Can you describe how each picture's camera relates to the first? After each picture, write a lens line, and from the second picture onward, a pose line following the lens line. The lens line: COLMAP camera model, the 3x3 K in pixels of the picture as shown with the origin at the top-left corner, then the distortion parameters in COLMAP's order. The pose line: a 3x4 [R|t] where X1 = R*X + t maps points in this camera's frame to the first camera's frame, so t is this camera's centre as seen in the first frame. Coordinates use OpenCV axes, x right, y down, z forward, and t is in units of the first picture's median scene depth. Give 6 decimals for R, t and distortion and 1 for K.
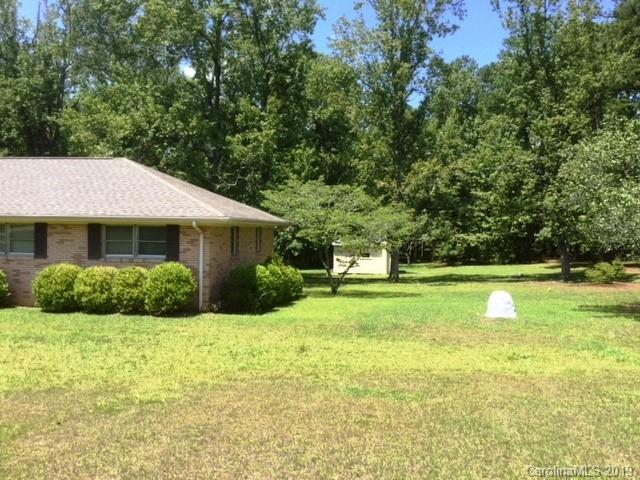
lens RADIAL K [[573.7, 0, 320.0], [0, 573.7, 240.0], [0, 0, 1]] dist [0.093102, -0.176107]
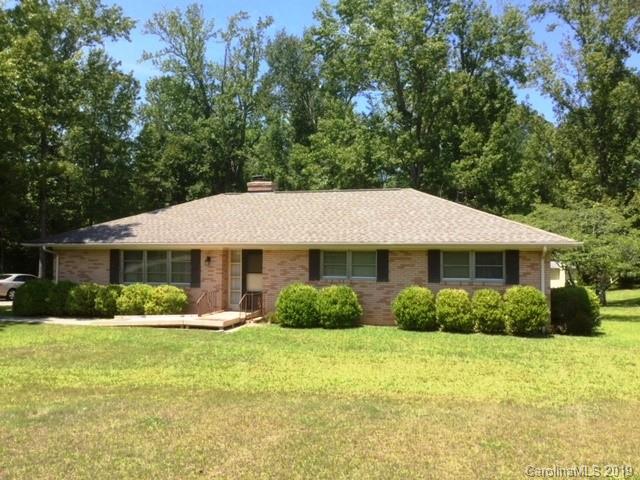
lens RADIAL K [[573.7, 0, 320.0], [0, 573.7, 240.0], [0, 0, 1]] dist [0.093102, -0.176107]
pose [[0.985105, -0.016374, -0.171172, -0.412503], [0.009950, 0.999216, -0.038320, -0.007412], [0.171665, 0.036046, 0.984496, -0.108077]]
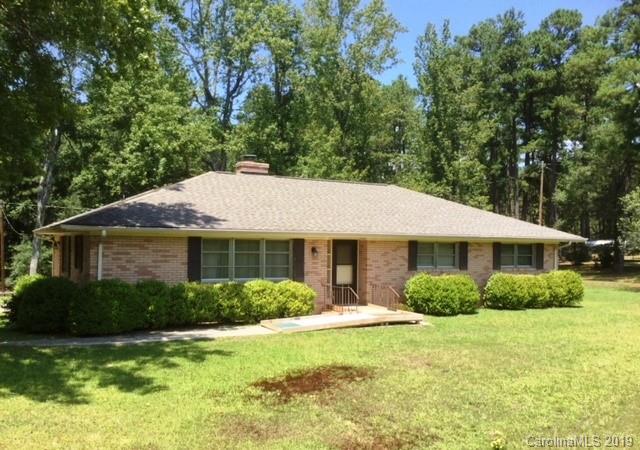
lens RADIAL K [[577.4, 0, 320.0], [0, 577.4, 225.0], [0, 0, 1]] dist [0.006195, 0.003198]
pose [[0.830787, 0.013201, 0.556433, -1.443748], [0.006851, 0.999400, -0.033939, -0.025739], [-0.556548, 0.032008, 0.830199, 0.133512]]
